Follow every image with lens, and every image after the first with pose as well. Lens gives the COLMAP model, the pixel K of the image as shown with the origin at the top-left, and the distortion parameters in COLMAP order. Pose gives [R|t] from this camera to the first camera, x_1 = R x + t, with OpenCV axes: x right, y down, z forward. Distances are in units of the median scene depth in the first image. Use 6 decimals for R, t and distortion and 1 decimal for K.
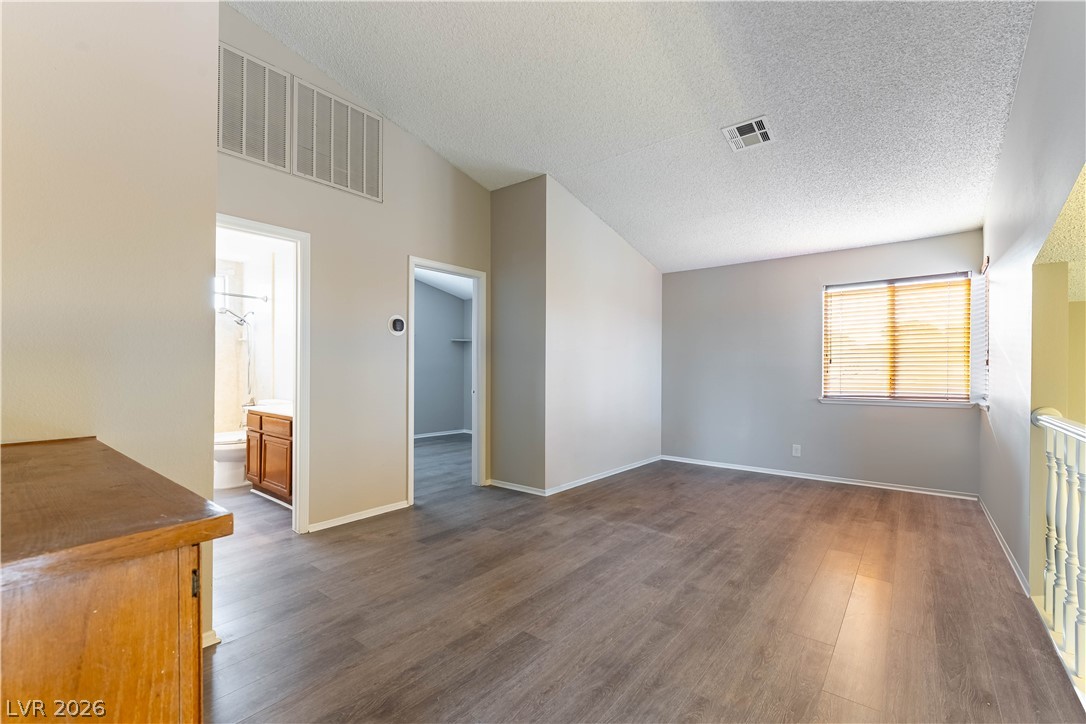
lens RADIAL K [[477.0, 0, 538.5], [0, 477.0, 366.3], [0, 0, 1]] dist [-0.000483, 0.000290]
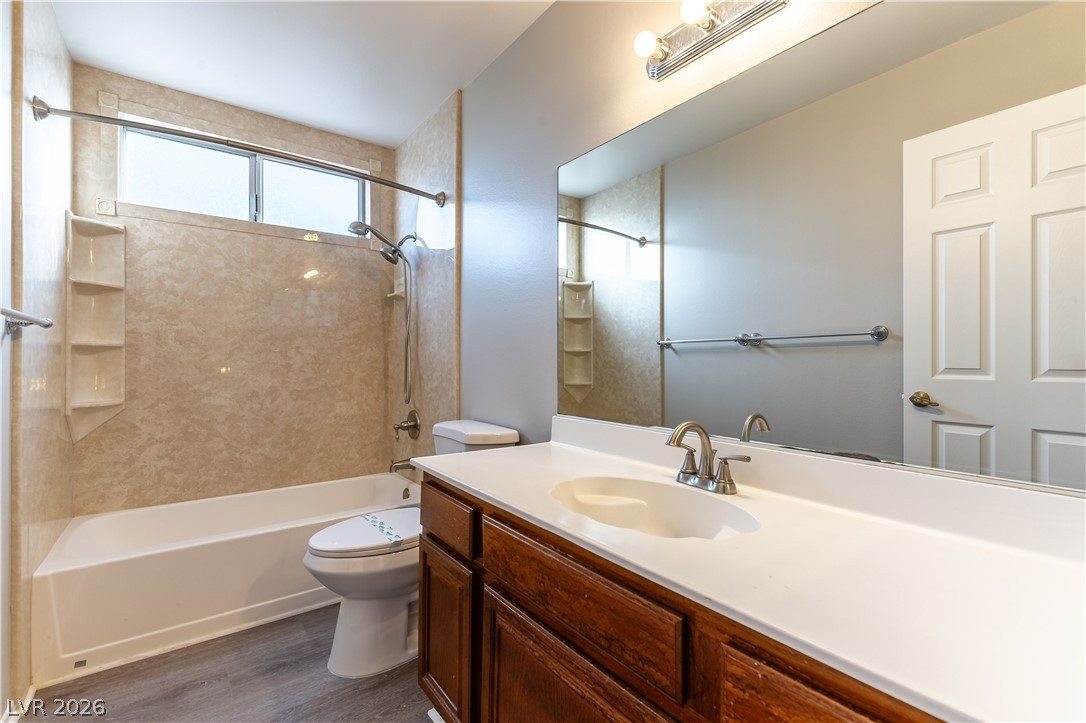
lens RADIAL K [[477.0, 0, 544.7], [0, 477.0, 361.9], [0, 0, 1]] dist [-0.000483, 0.000290]
pose [[0.974264, -0.000432, -0.225408, -0.362326], [0.000346, 1.000000, -0.000420, 0.016203], [0.225408, 0.000331, 0.974264, 0.559568]]
